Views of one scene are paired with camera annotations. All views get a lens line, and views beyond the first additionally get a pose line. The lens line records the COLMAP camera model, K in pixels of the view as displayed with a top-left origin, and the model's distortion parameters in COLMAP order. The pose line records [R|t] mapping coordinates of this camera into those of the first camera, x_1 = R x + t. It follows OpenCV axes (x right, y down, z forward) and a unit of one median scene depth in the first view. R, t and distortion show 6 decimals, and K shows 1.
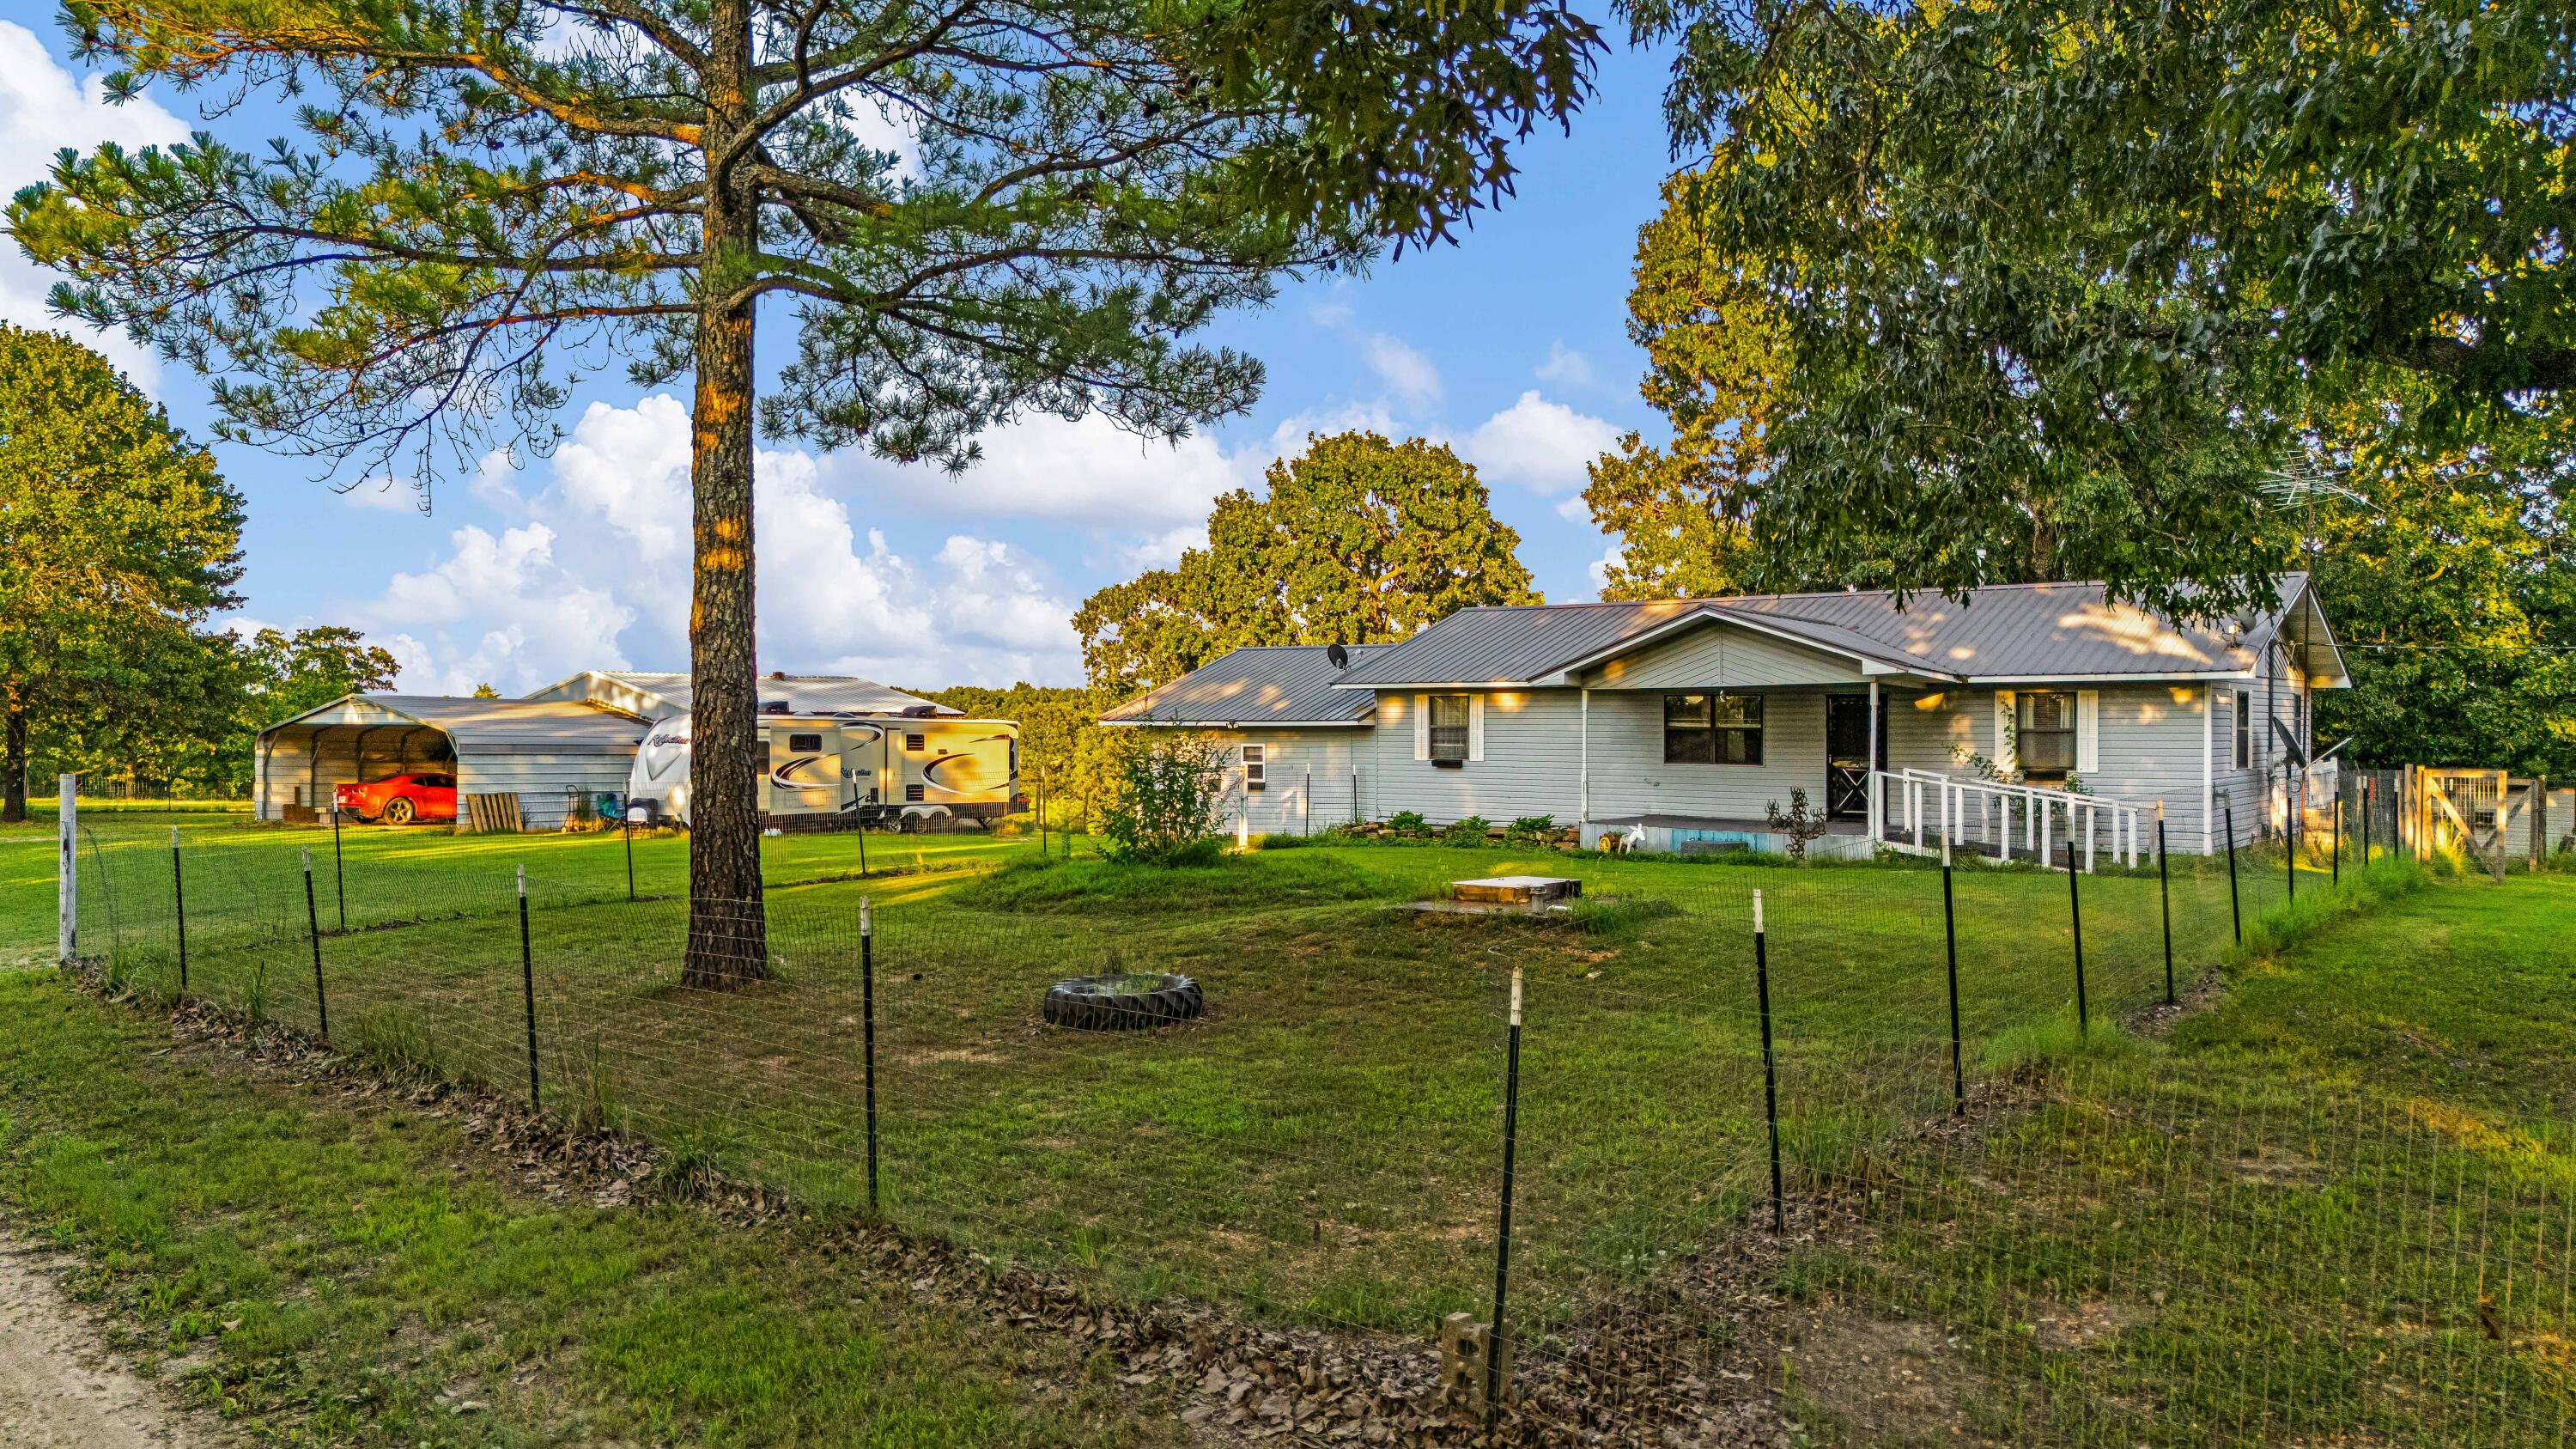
lens RADIAL K [[1869.1, 0, 1274.5], [0, 1869.1, 748.8], [0, 0, 1]] dist [0.034836, -0.003380]
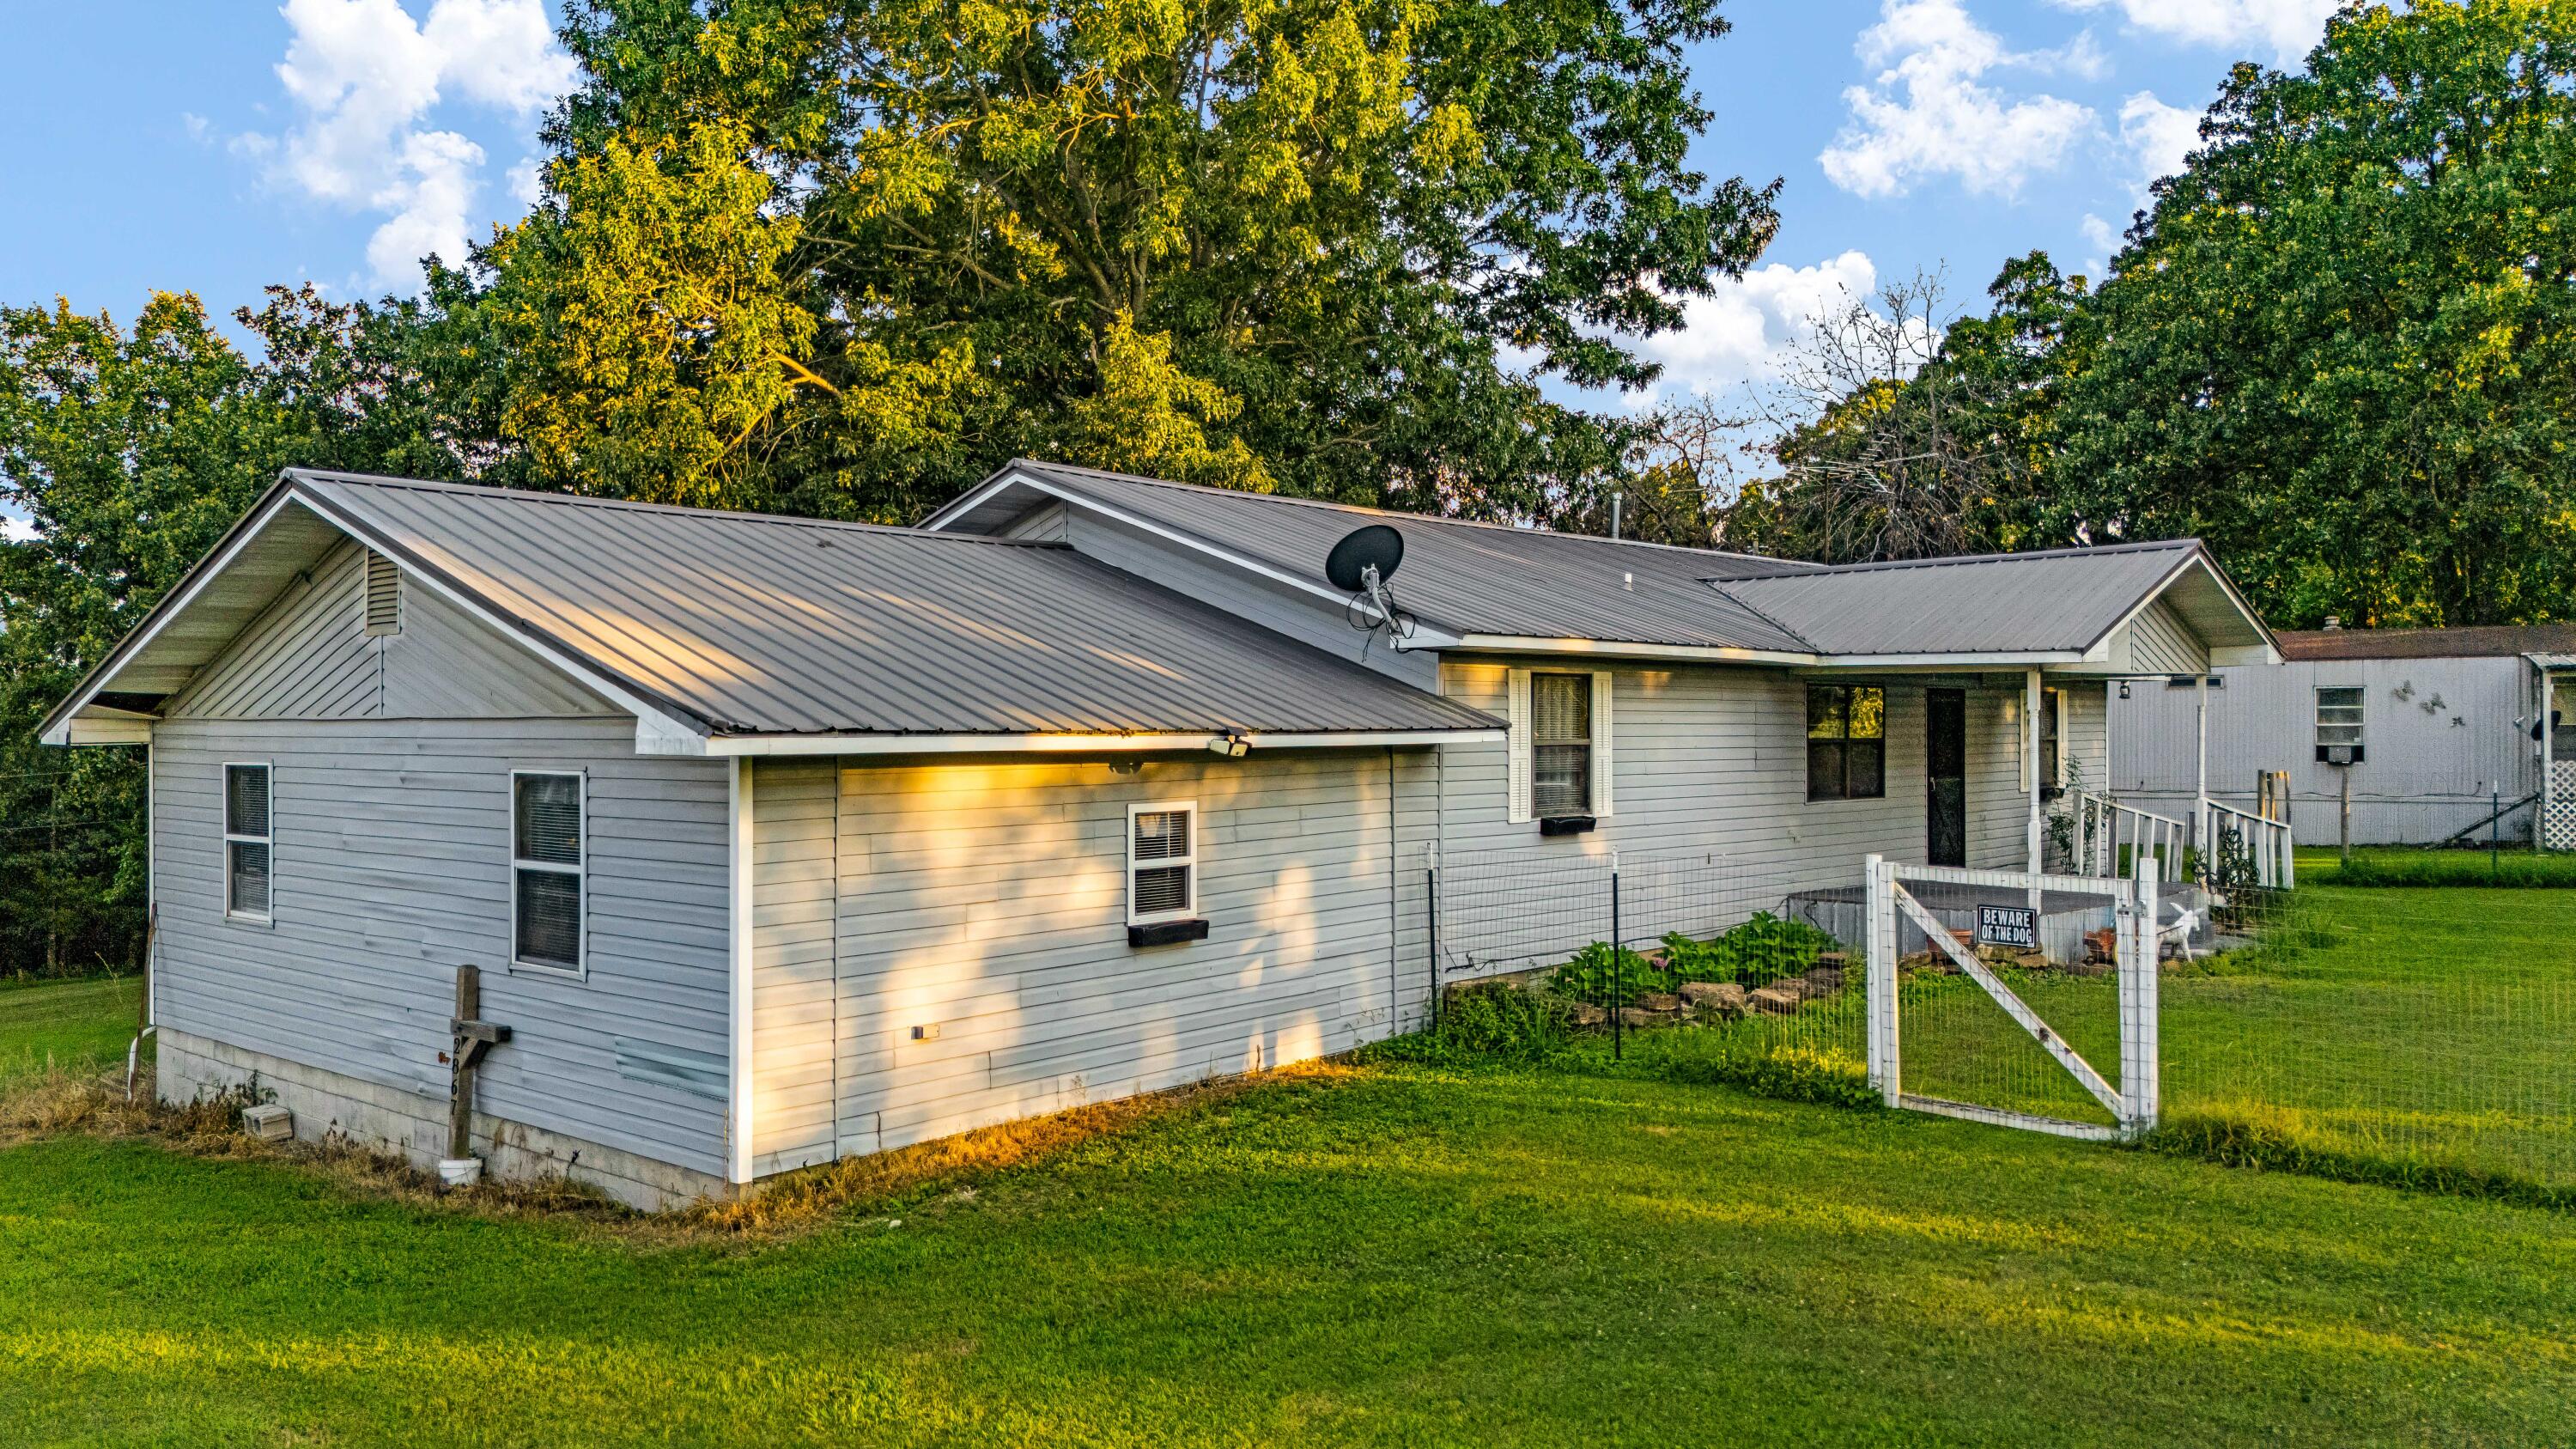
lens RADIAL K [[1877.4, 0, 1288.0], [0, 1877.4, 724.5], [0, 0, 1]] dist [0.091683, -0.089340]
pose [[0.084273, -0.003294, 0.996437, -0.362359], [0.013102, 0.999912, 0.002197, -0.017982], [-0.996357, 0.012871, 0.084309, 1.035325]]
